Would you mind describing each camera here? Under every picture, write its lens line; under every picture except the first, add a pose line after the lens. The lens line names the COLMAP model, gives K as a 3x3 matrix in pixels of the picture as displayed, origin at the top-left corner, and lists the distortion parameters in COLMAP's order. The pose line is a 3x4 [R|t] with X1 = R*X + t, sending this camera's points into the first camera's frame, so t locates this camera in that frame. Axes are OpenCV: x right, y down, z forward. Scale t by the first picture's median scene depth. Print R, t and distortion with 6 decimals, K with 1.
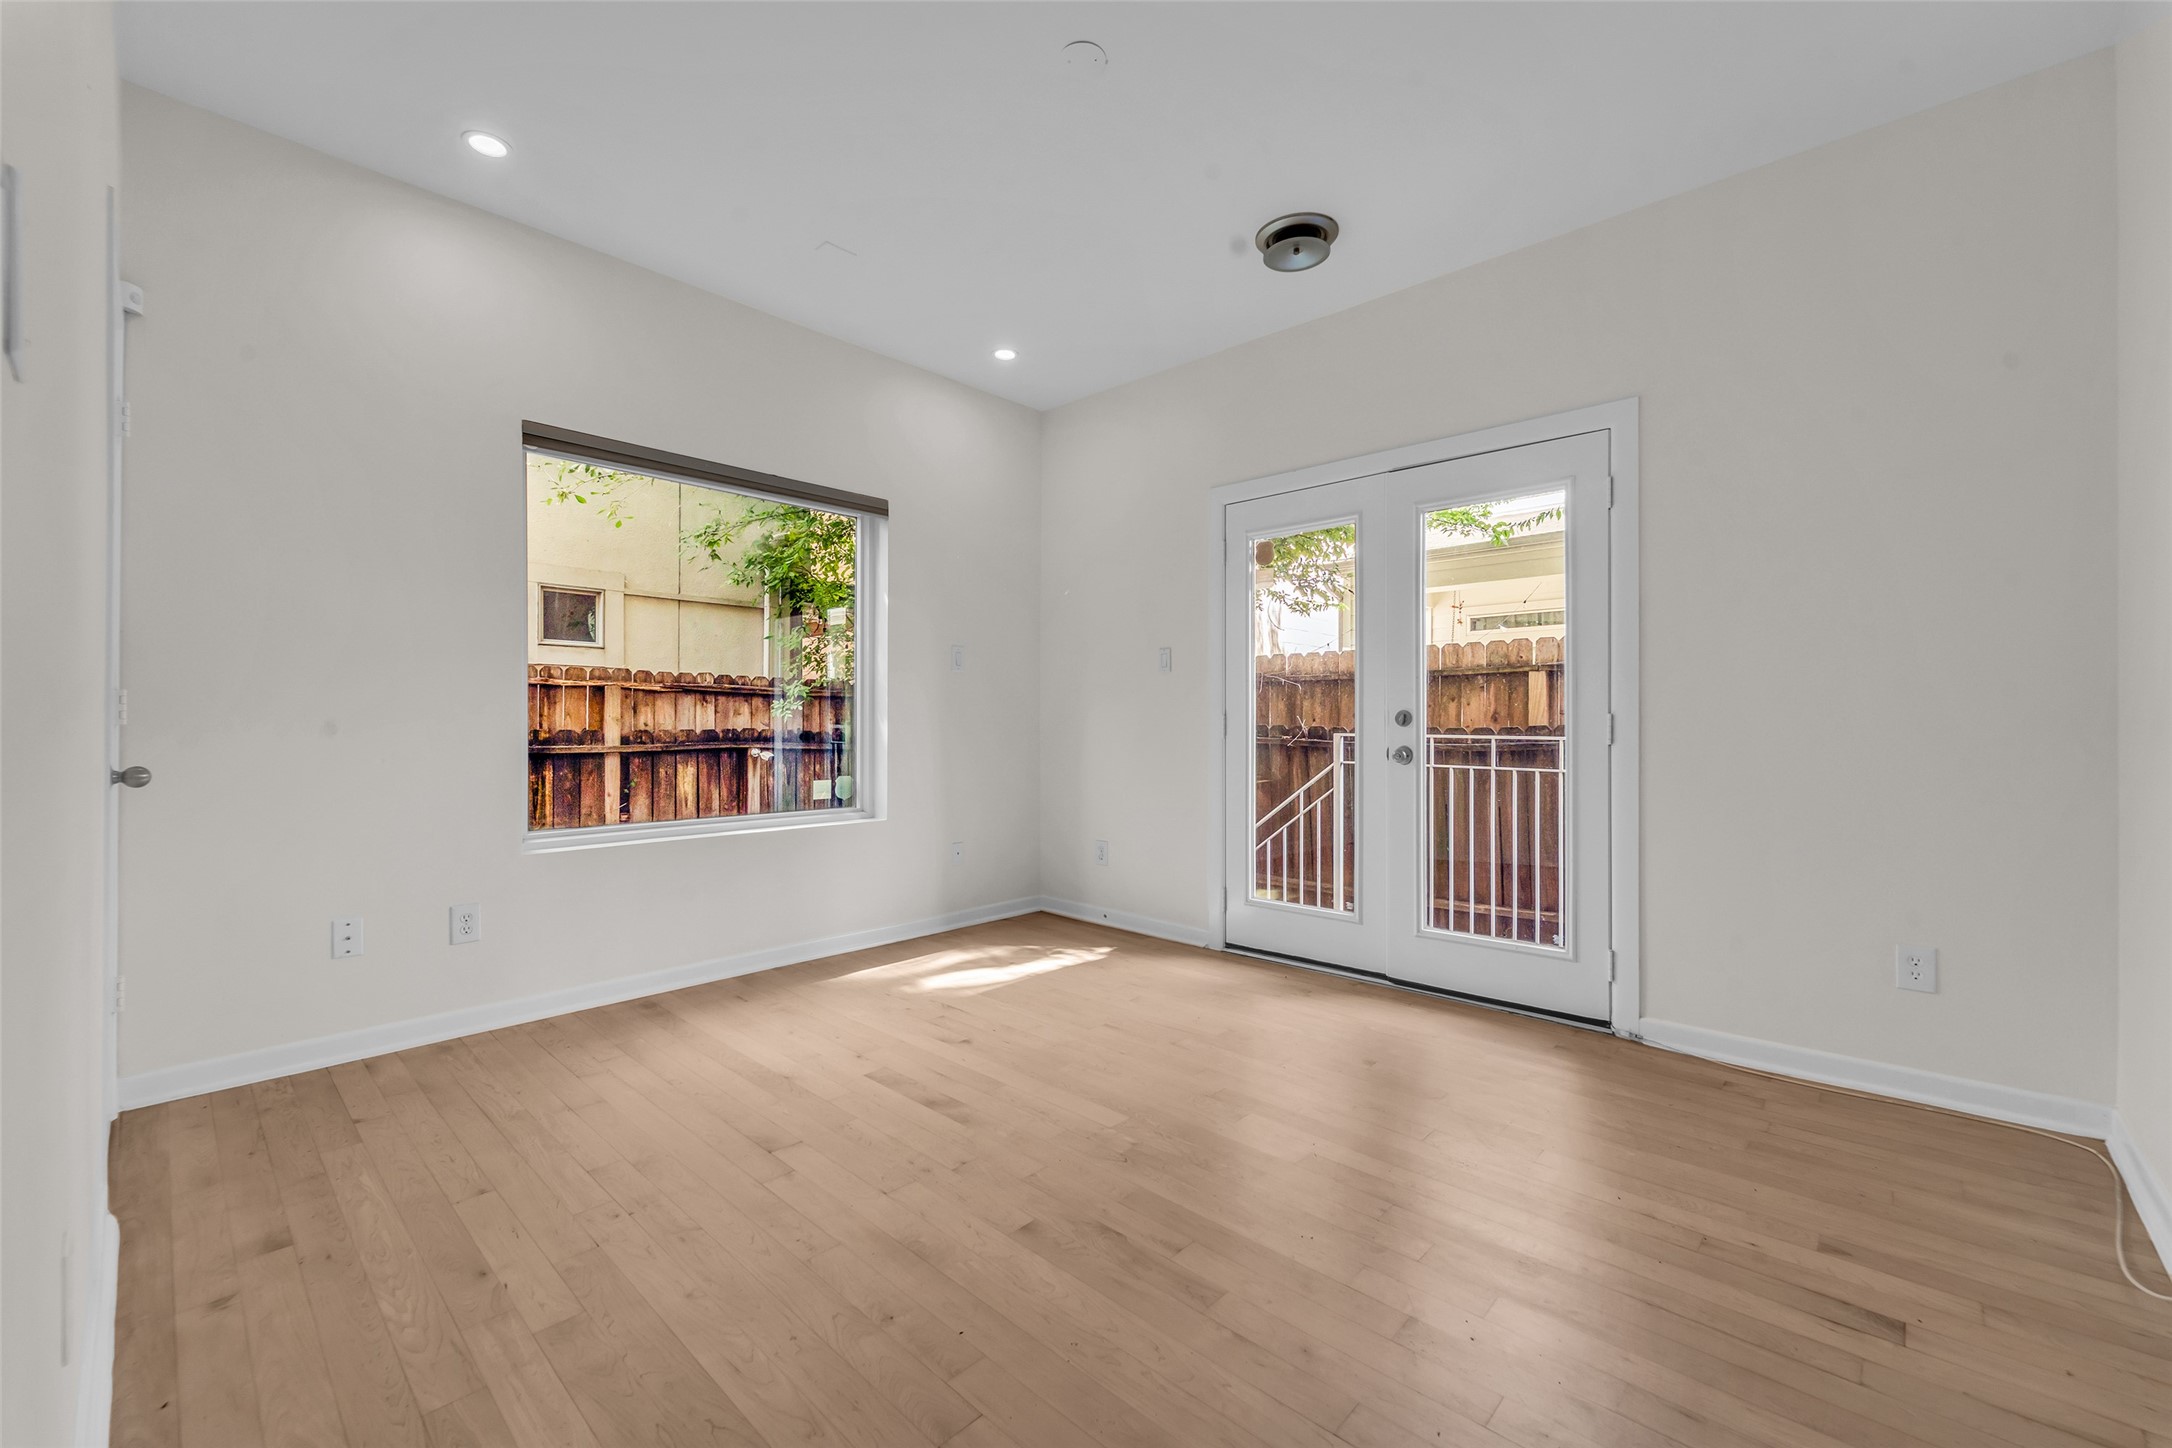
lens RADIAL K [[883.6, 0, 1074.3], [0, 883.6, 730.1], [0, 0, 1]] dist [0.001282, -0.000288]
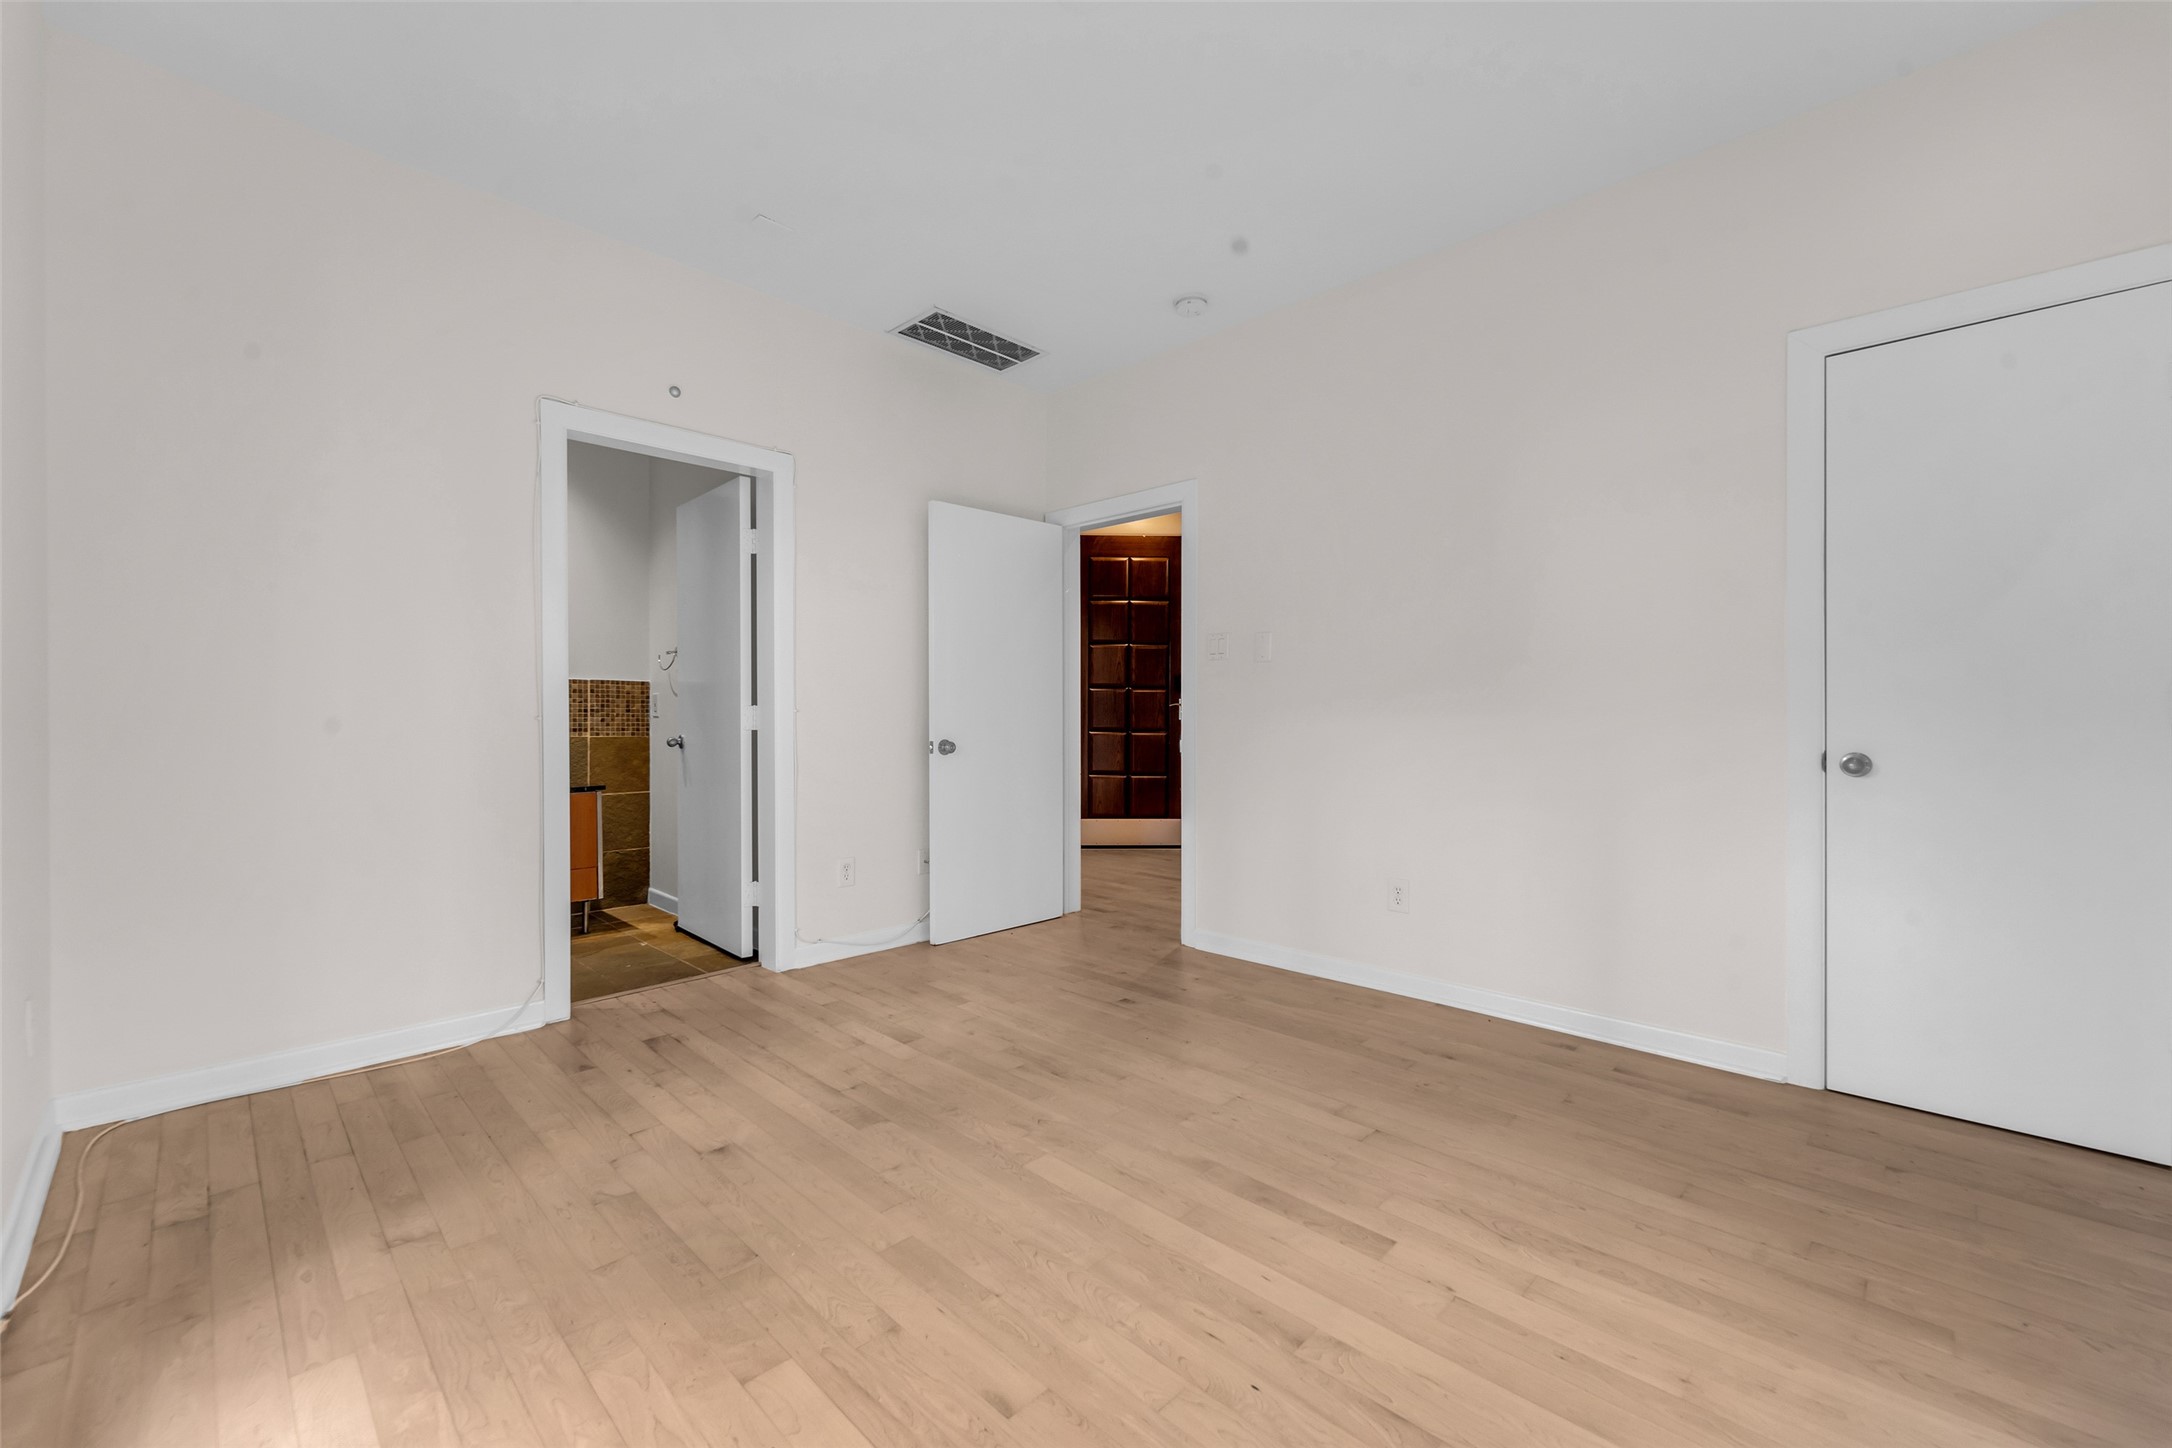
lens RADIAL K [[883.6, 0, 1074.3], [0, 883.6, 730.1], [0, 0, 1]] dist [0.001282, -0.000288]
pose [[-0.999873, -0.001375, 0.015847, -0.001671], [-0.001103, 0.999852, 0.017155, -0.014465], [-0.015868, 0.017135, -0.999727, 2.110961]]
